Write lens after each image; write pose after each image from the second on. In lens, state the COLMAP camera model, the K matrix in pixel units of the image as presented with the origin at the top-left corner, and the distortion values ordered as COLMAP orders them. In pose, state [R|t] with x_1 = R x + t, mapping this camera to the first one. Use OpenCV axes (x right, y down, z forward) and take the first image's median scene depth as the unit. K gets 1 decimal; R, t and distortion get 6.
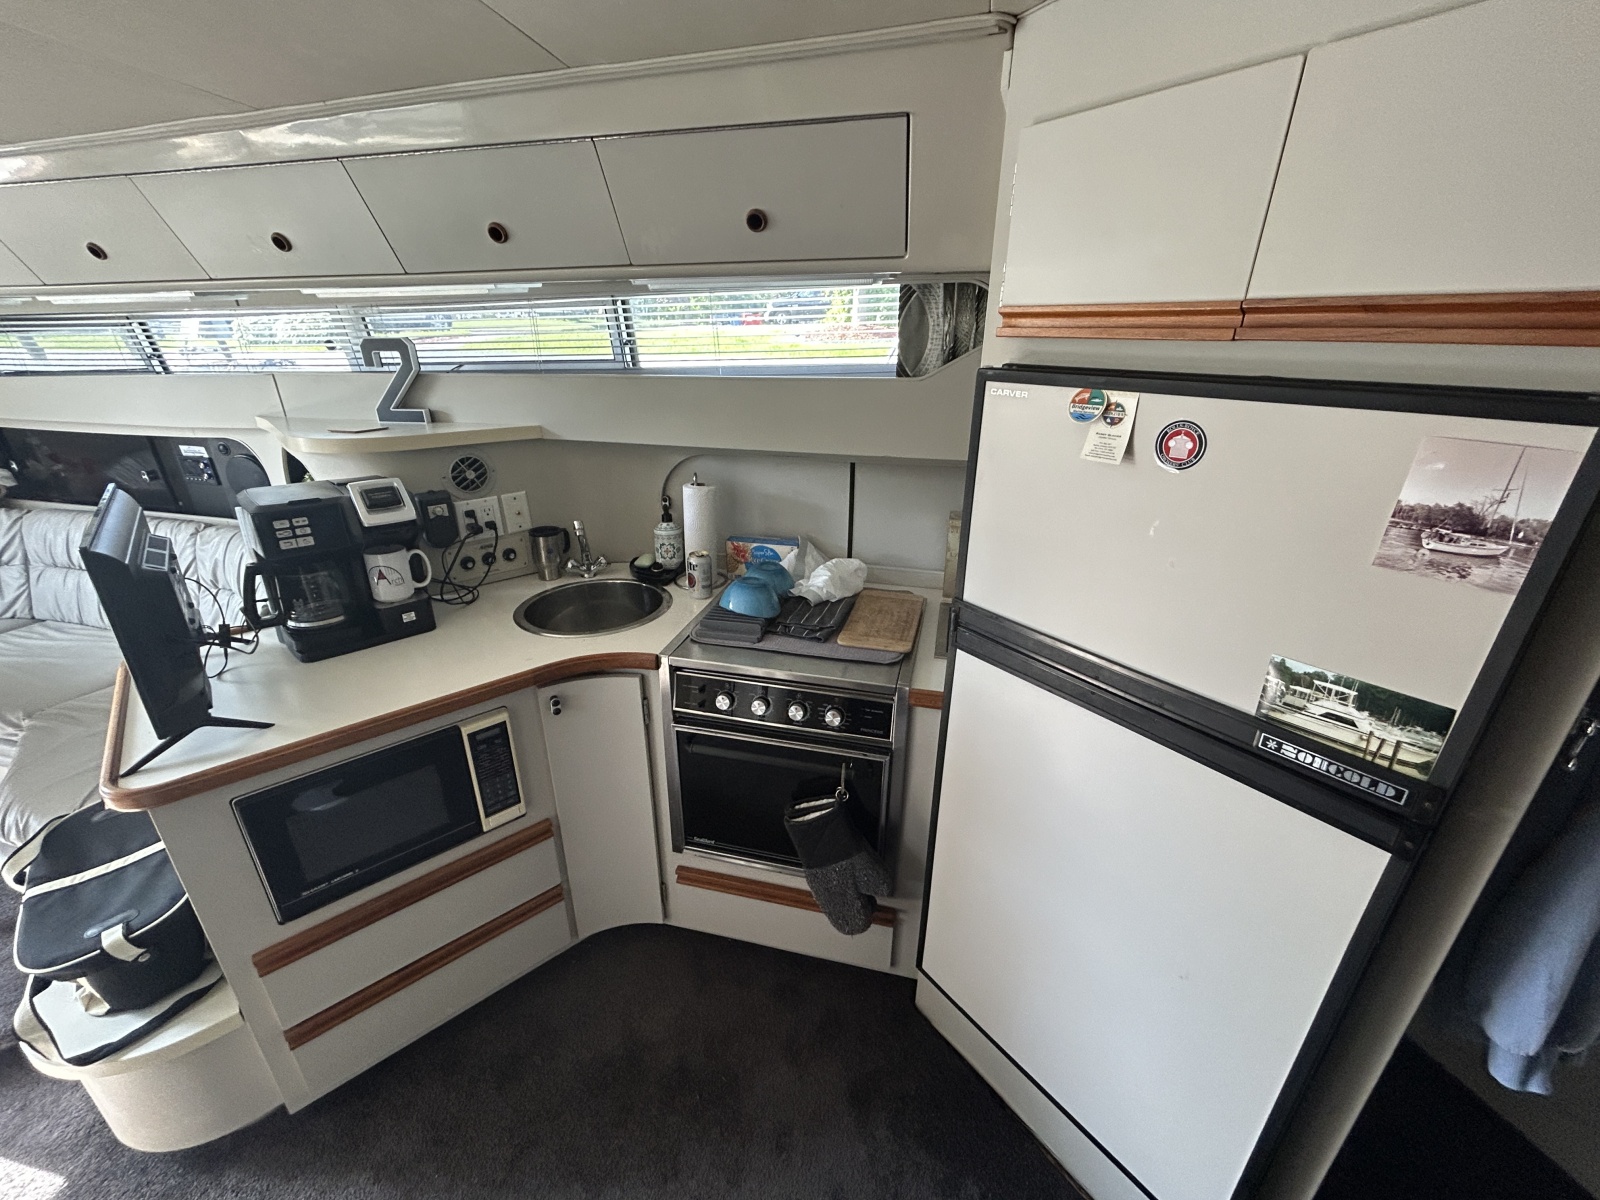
lens RADIAL K [[638.7, 0, 803.0], [0, 638.7, 615.6], [0, 0, 1]] dist [0.001879, 0.000049]
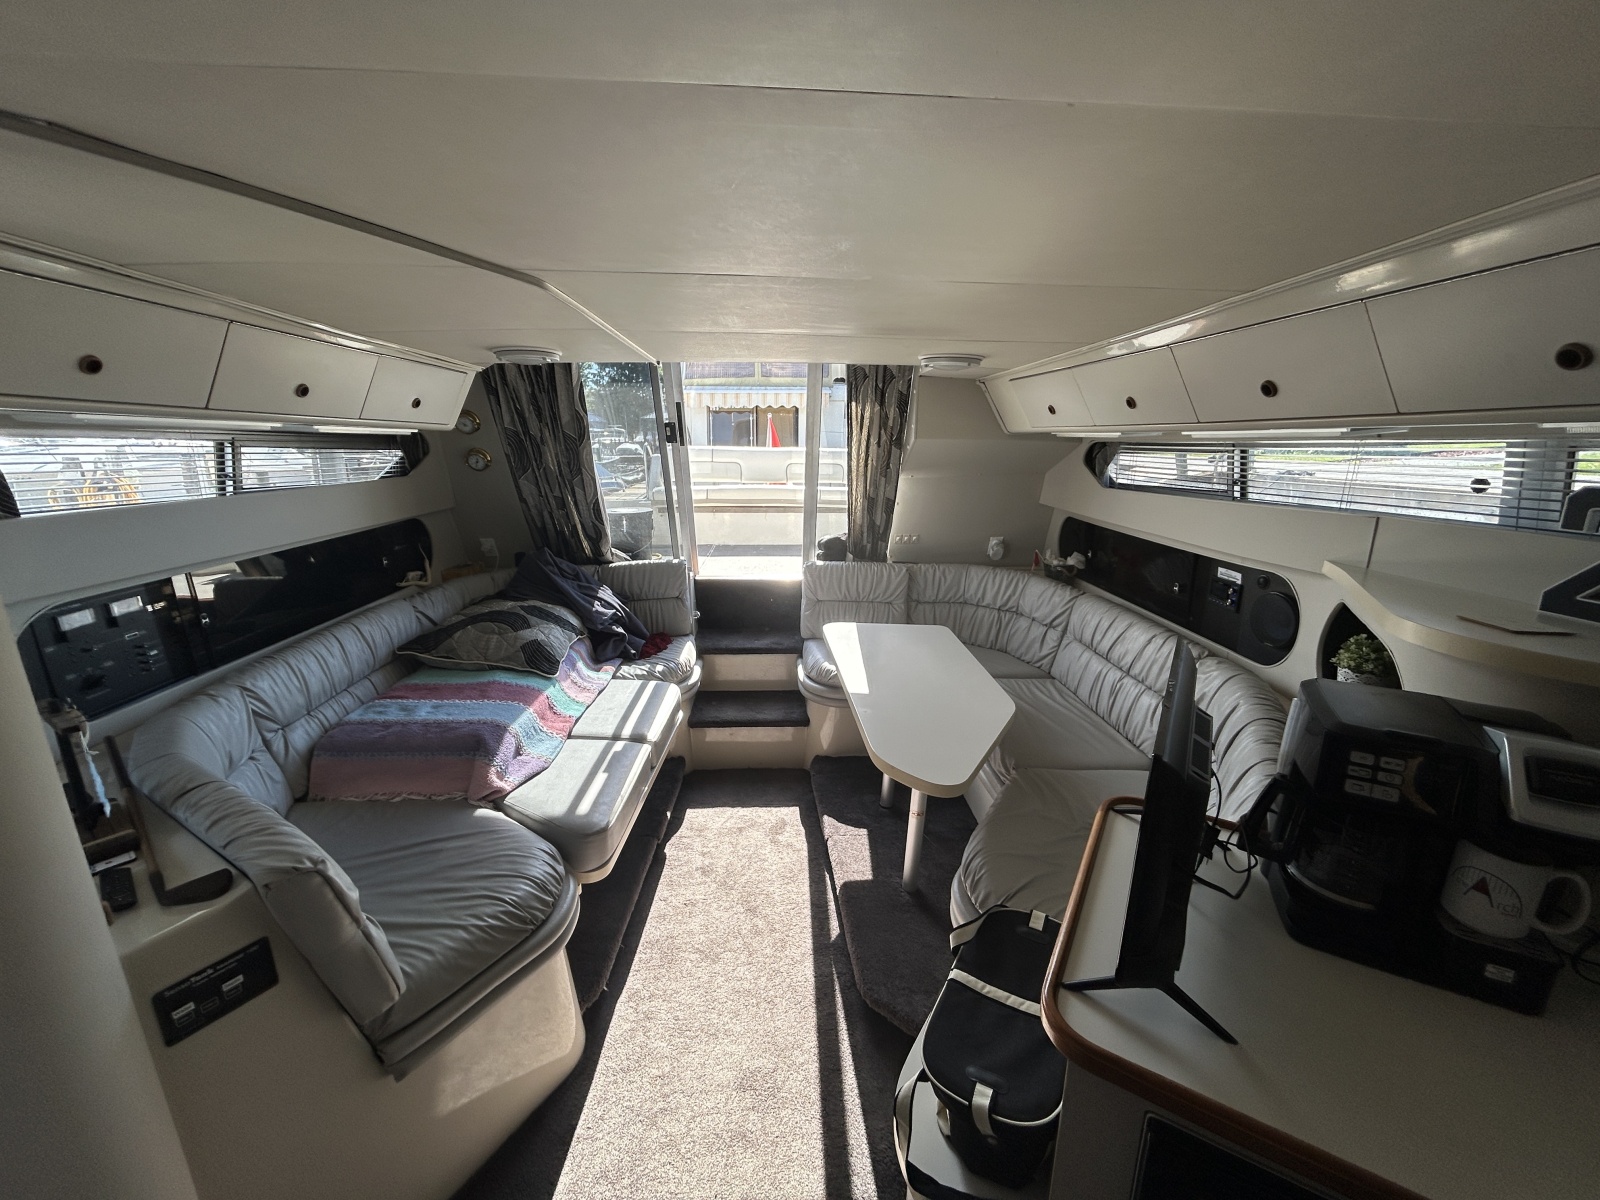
lens RADIAL K [[646.6, 0, 800.0], [0, 646.6, 600.0], [0, 0, 1]] dist [0.001948, 0.000393]
pose [[0.284888, 0.229268, -0.930739, -0.278543], [-0.379909, 0.918465, 0.109958, -0.106566], [0.880061, 0.322270, 0.348761, 0.128884]]
